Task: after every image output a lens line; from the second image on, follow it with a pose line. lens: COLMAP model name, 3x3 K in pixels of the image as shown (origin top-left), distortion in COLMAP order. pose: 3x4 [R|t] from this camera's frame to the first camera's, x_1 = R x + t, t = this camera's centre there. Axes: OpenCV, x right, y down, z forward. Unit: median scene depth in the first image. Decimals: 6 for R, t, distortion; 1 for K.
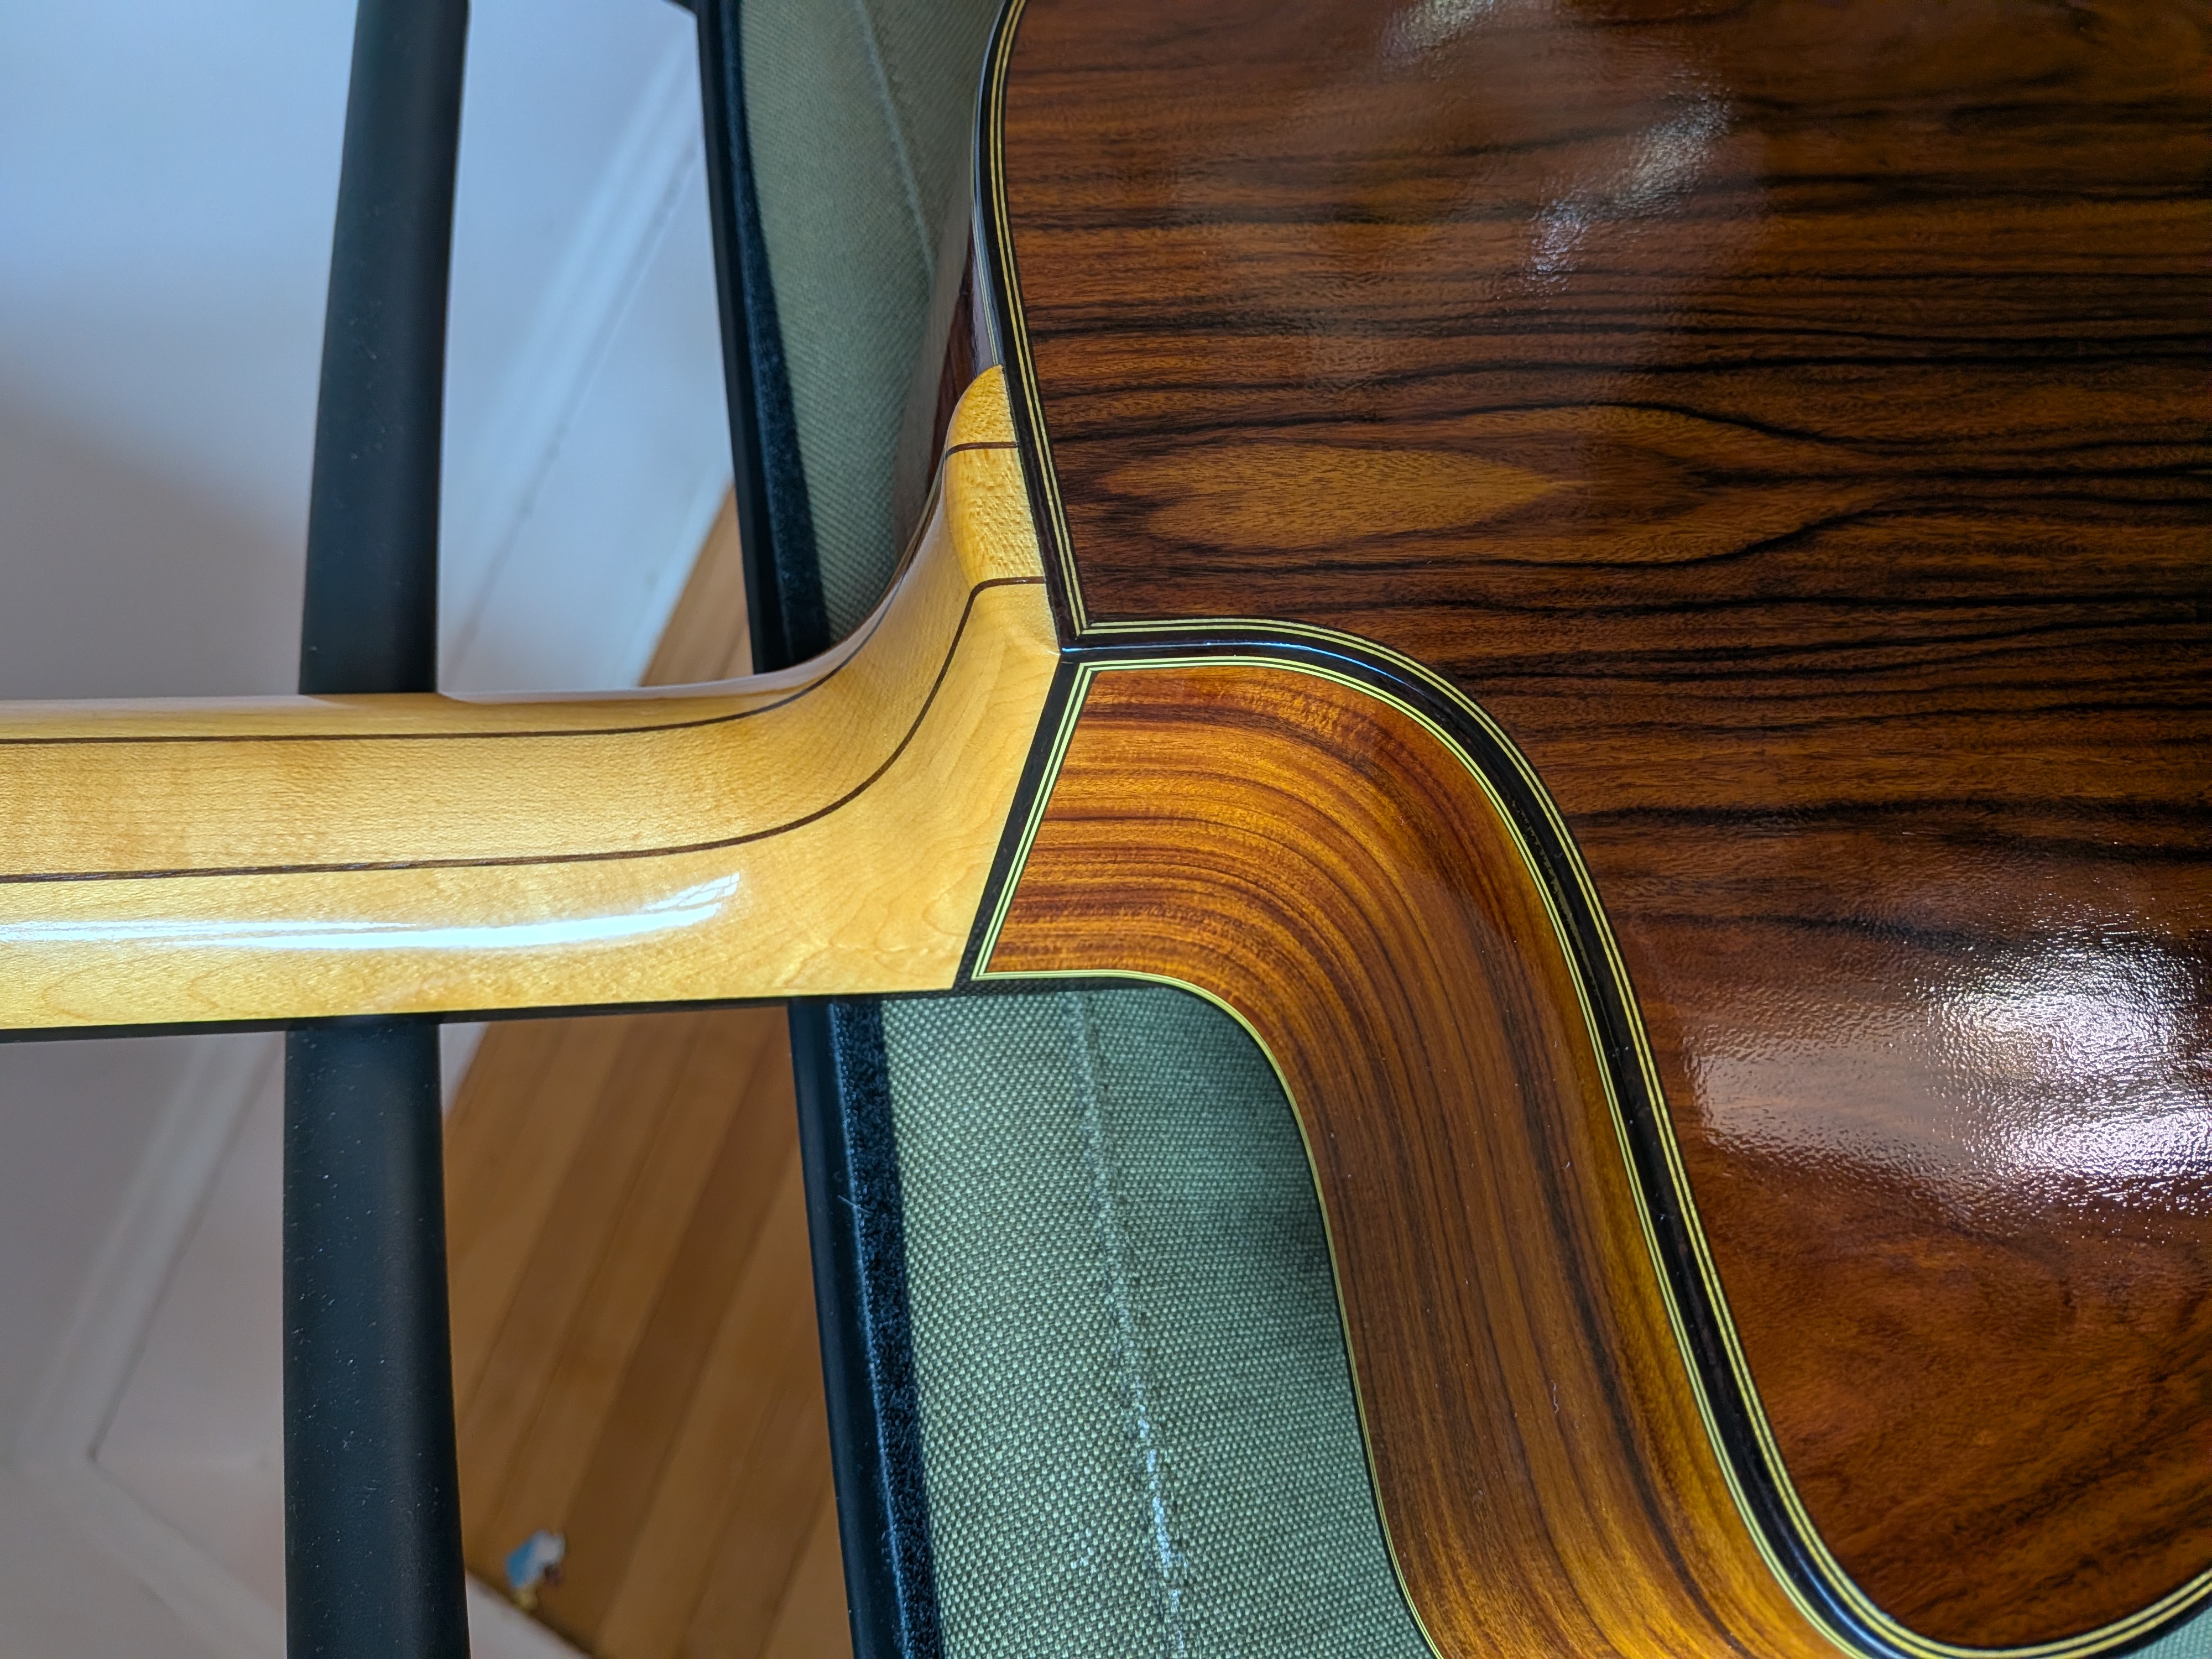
lens RADIAL K [[1466.1, 0, 1106.0], [0, 1466.1, 829.5], [0, 0, 1]] dist [0.028082, -0.083454]
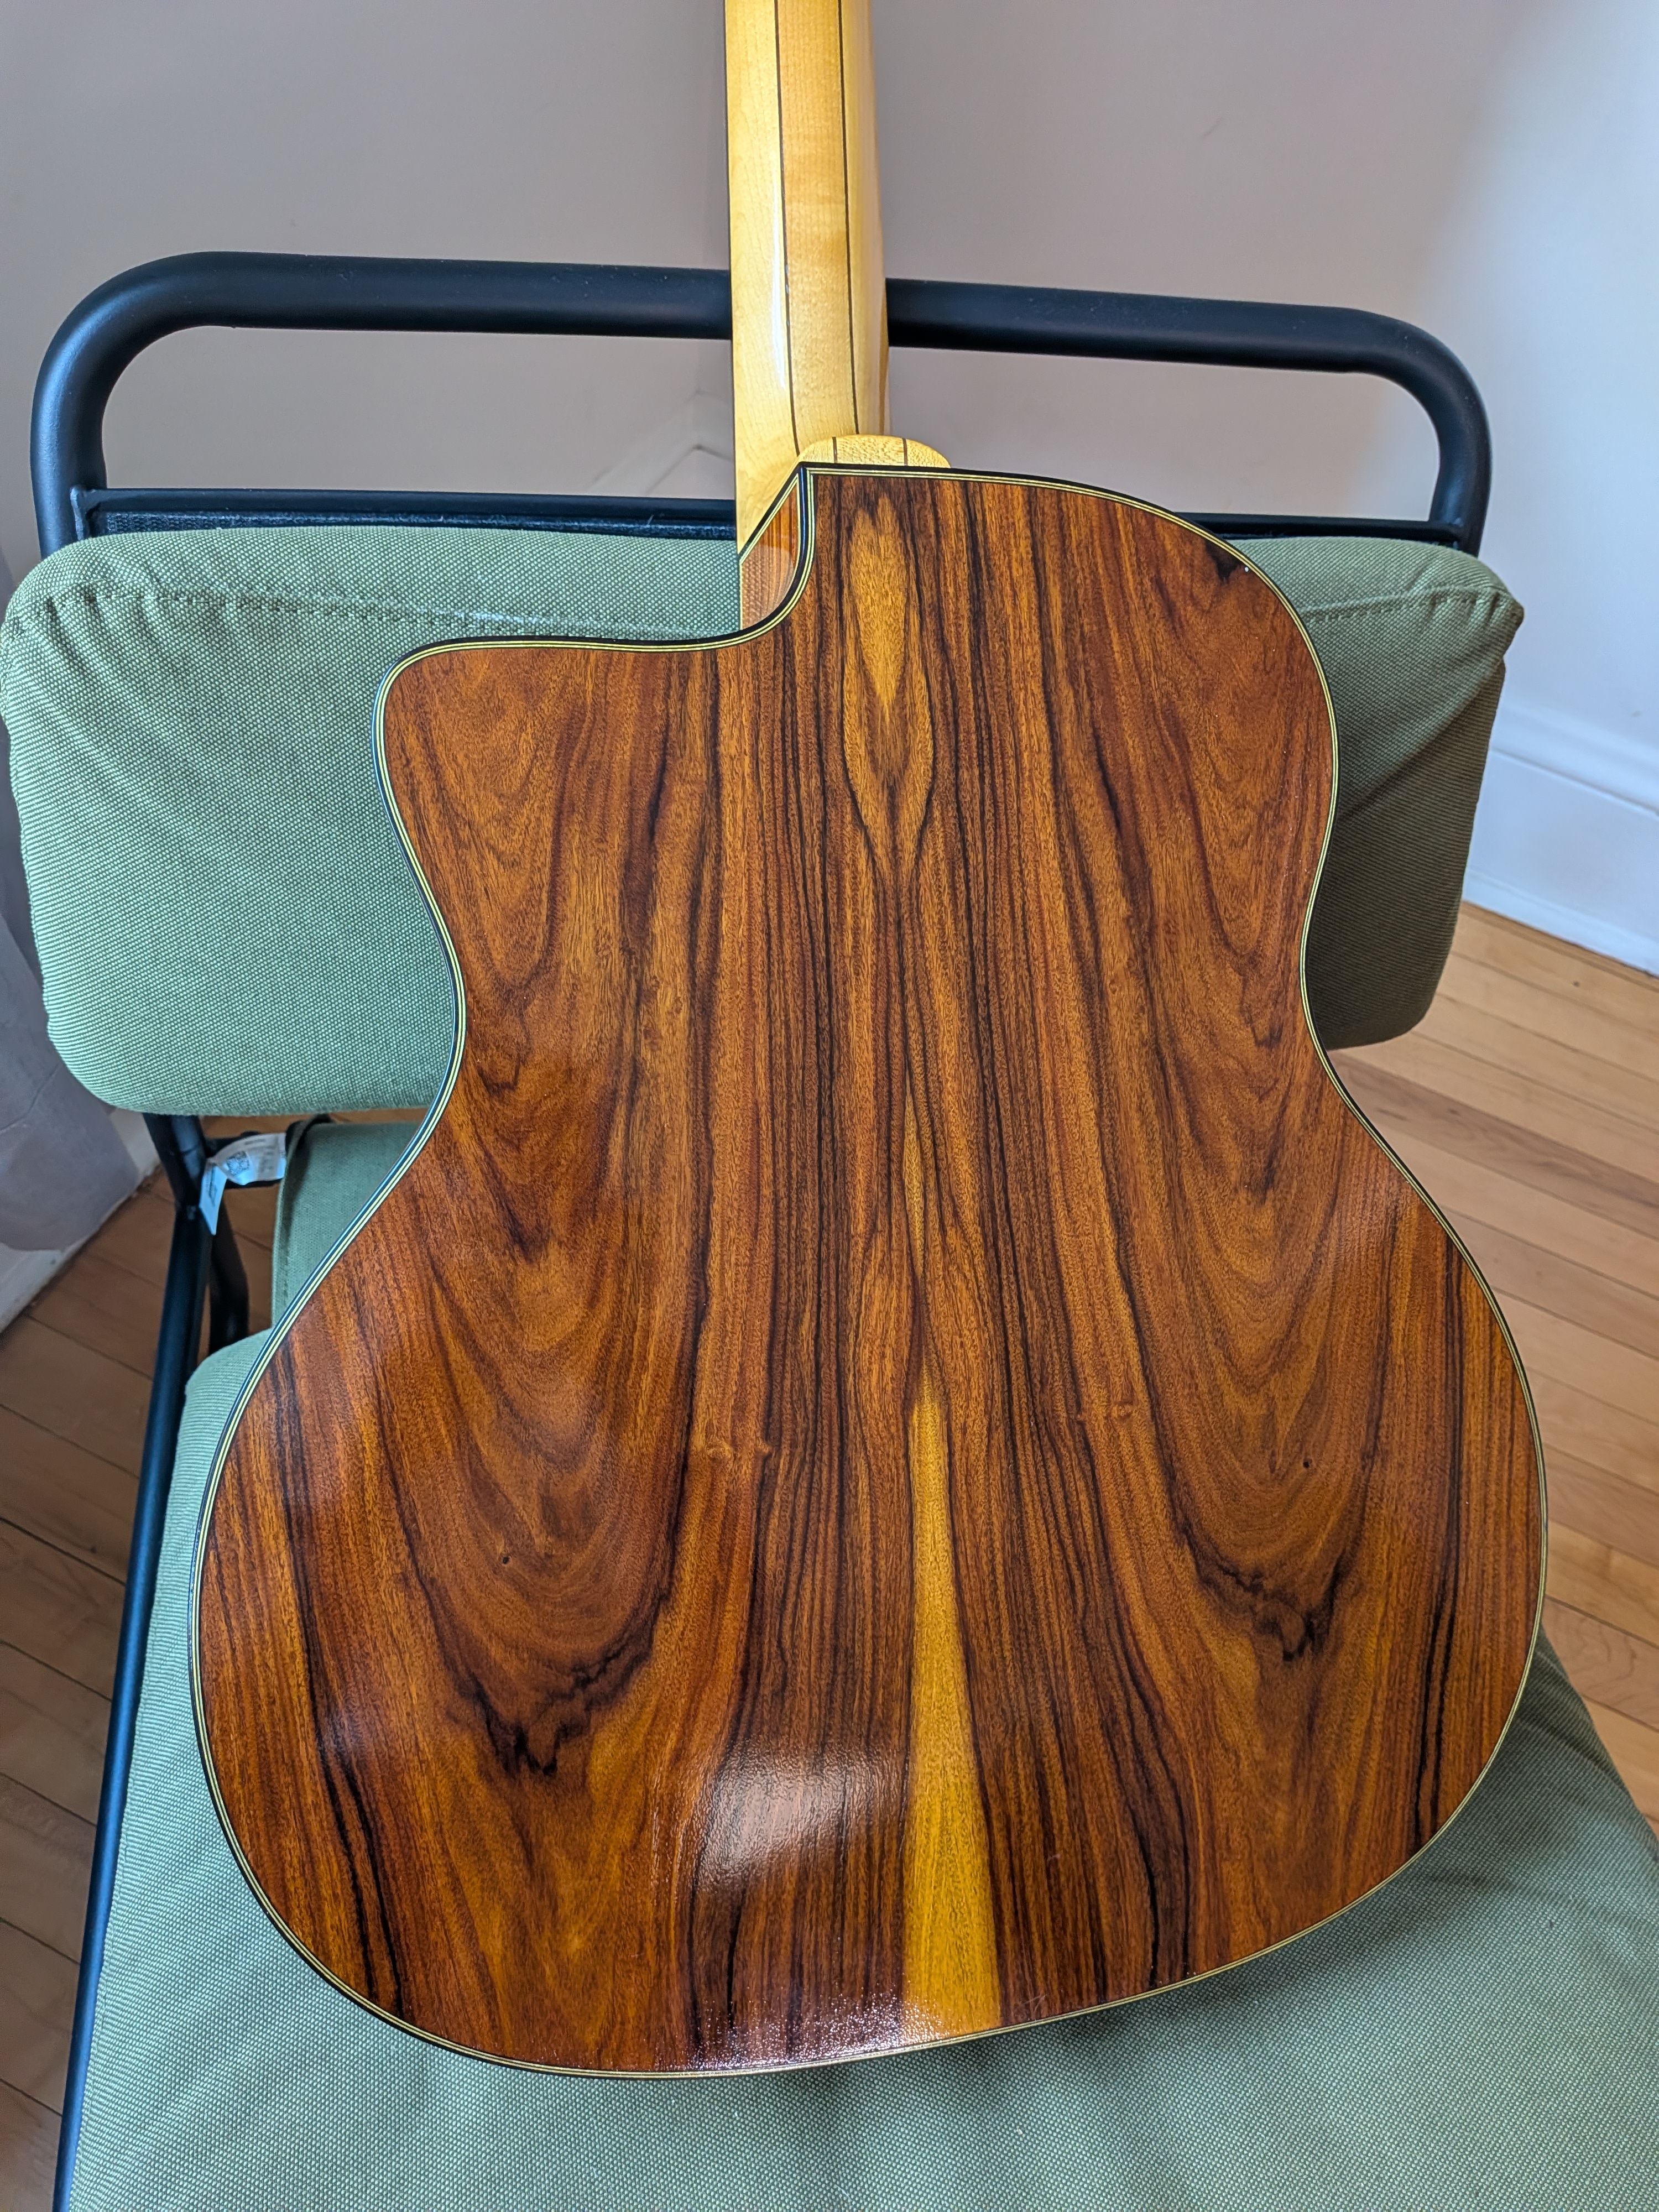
lens RADIAL K [[1466.1, 0, 829.5], [0, 1466.1, 1106.0], [0, 0, 1]] dist [0.028082, -0.083454]
pose [[-0.053947, 0.984505, -0.166852, 1.269496], [-0.979699, -0.019875, 0.199486, -0.604826], [0.193079, 0.174227, 0.965591, -1.019194]]
